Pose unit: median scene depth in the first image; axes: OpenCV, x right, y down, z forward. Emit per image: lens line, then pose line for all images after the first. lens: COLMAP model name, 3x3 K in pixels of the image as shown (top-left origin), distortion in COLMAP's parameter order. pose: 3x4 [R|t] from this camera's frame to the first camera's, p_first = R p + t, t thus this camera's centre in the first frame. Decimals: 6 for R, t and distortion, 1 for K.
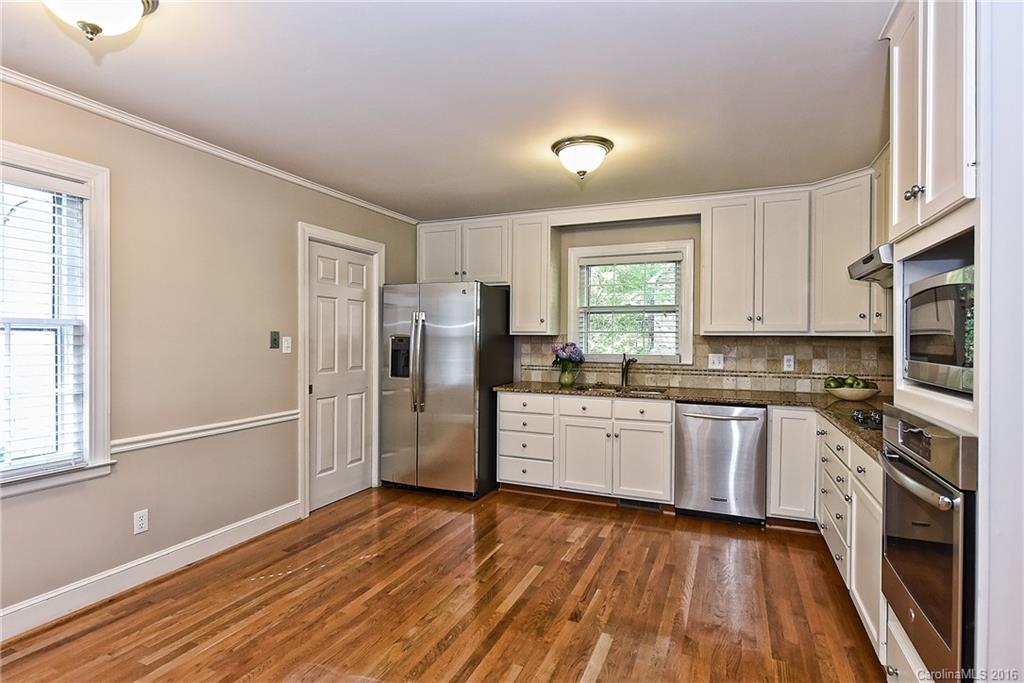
lens RADIAL K [[545.0, 0, 512.0], [0, 545.0, 341.5], [0, 0, 1]] dist [0.000260, -0.000080]
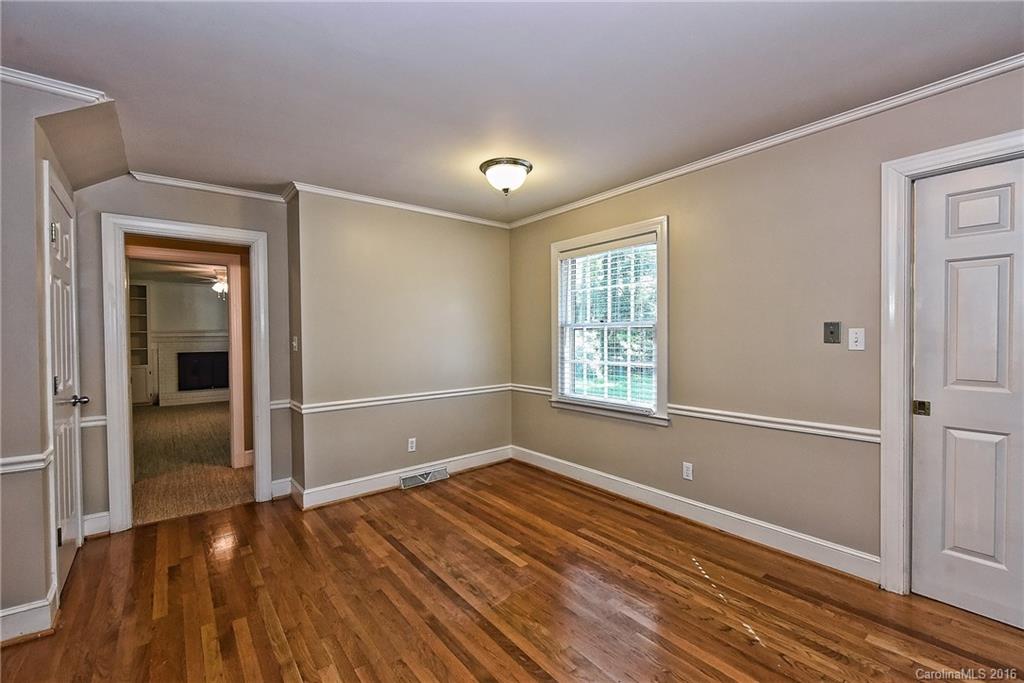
lens RADIAL K [[440.9, 0, 512.0], [0, 440.9, 341.5], [0, 0, 1]] dist [0.001609, 0.000157]
pose [[-0.496711, 0.012326, -0.867828, 0.412699], [0.001122, 0.999907, 0.013559, 0.001482], [0.867915, 0.005761, -0.496679, 1.053691]]
